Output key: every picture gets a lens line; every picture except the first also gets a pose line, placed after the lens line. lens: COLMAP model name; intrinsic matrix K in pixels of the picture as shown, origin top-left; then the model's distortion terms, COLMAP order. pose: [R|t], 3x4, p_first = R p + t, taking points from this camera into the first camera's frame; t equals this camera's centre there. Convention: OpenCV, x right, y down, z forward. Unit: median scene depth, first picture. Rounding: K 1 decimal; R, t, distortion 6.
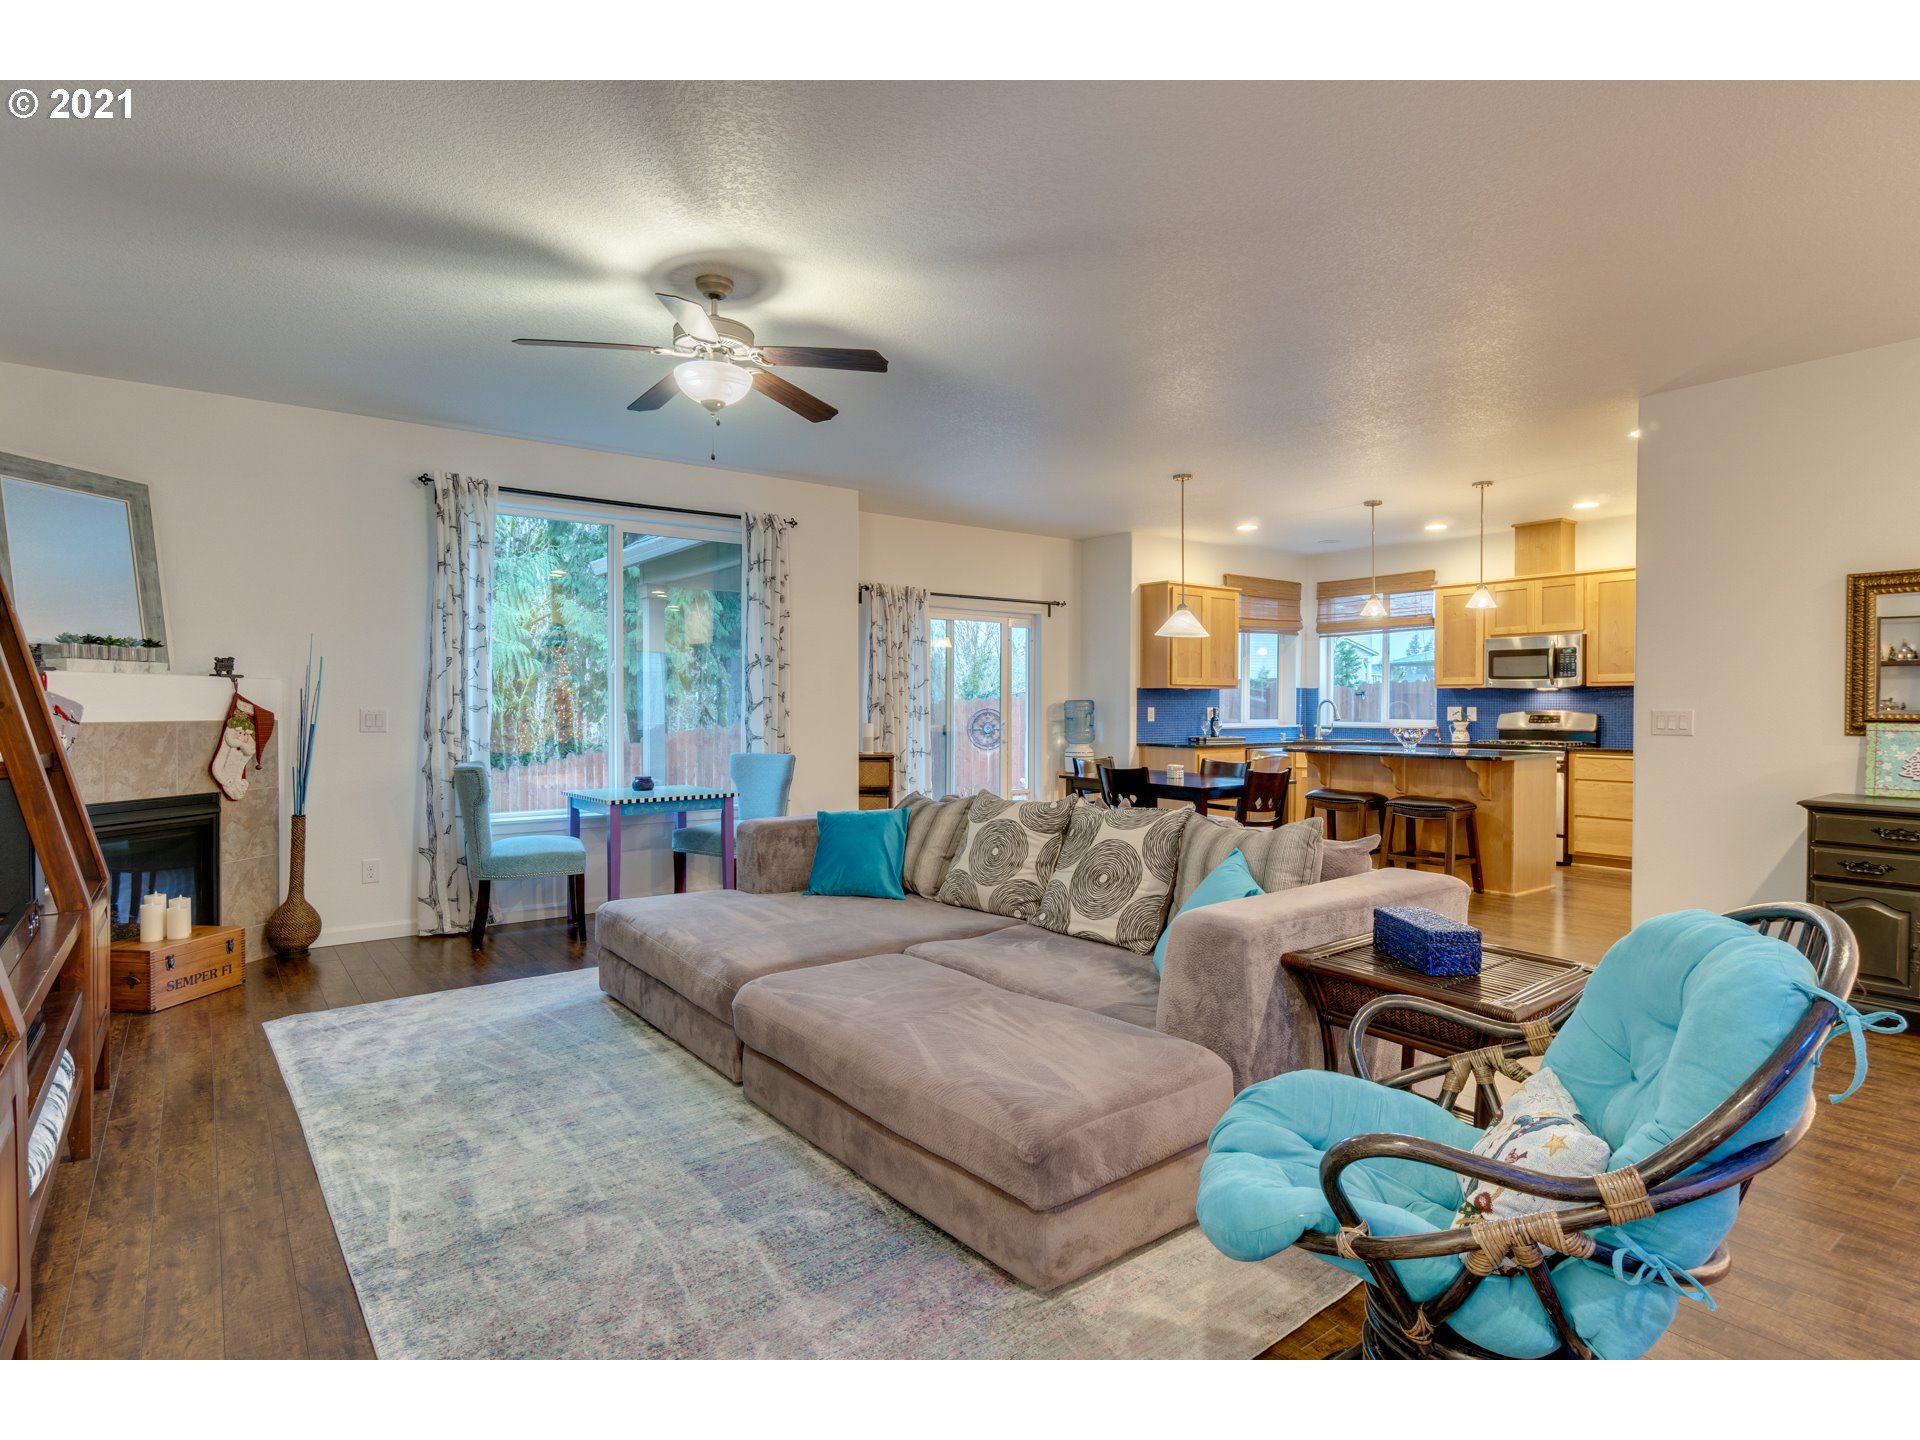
lens RADIAL K [[1001.1, 0, 960.6], [0, 1001.1, 720.2], [0, 0, 1]] dist [0.000183, 0.002743]
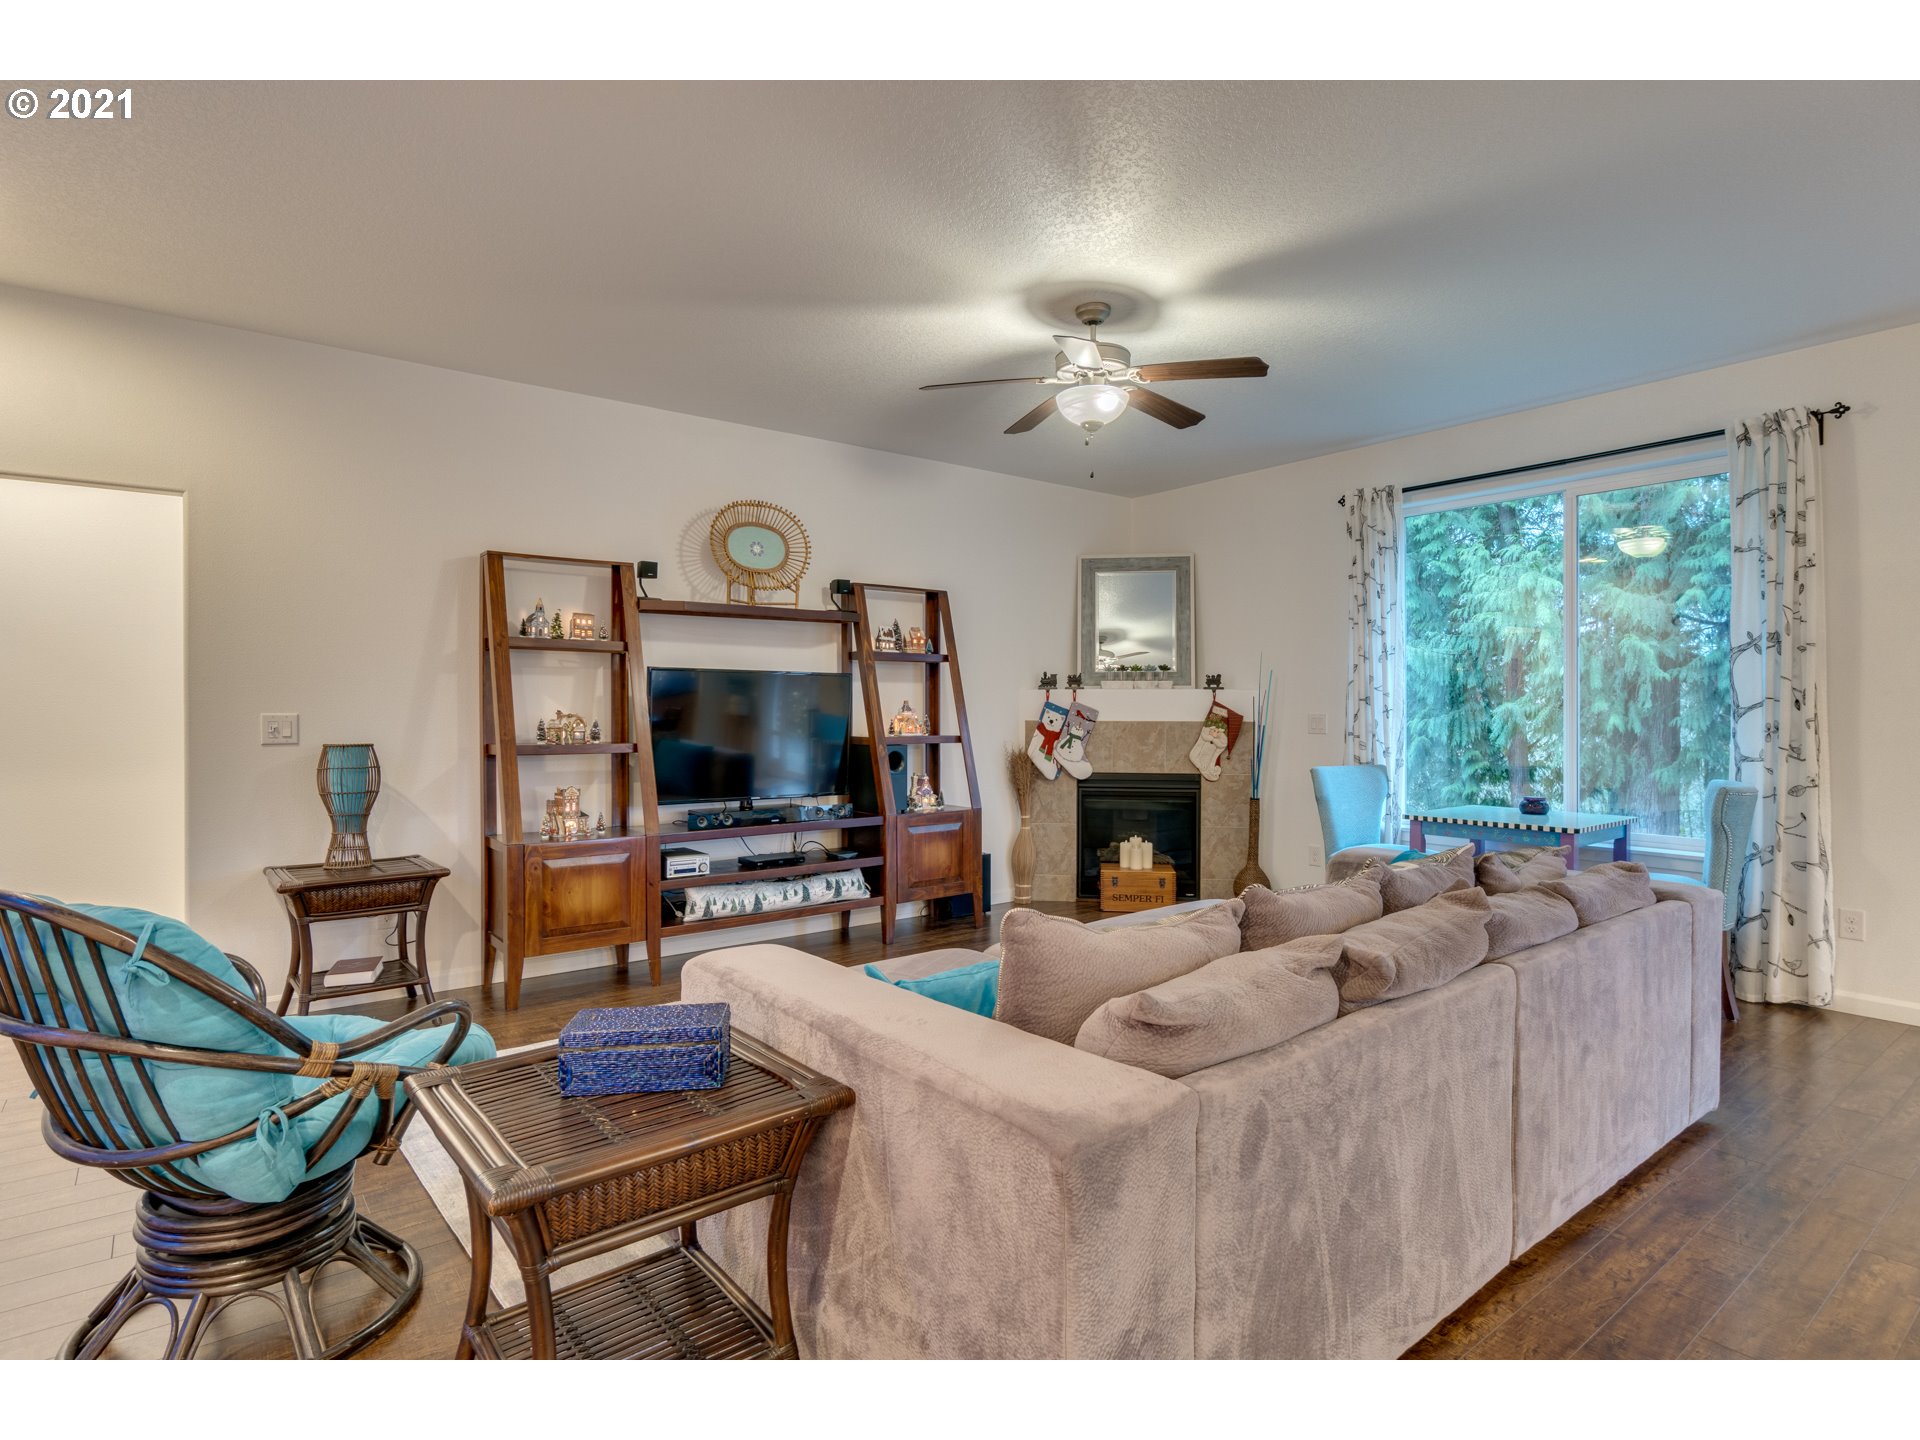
lens RADIAL K [[1001.1, 0, 951.0], [0, 1001.1, 717.5], [0, 0, 1]] dist [0.000183, 0.002743]
pose [[0.009728, 0.008330, -0.999918, 0.387343], [-0.014467, 0.999862, 0.008189, -0.006930], [0.999848, 0.014386, 0.009847, 0.405999]]
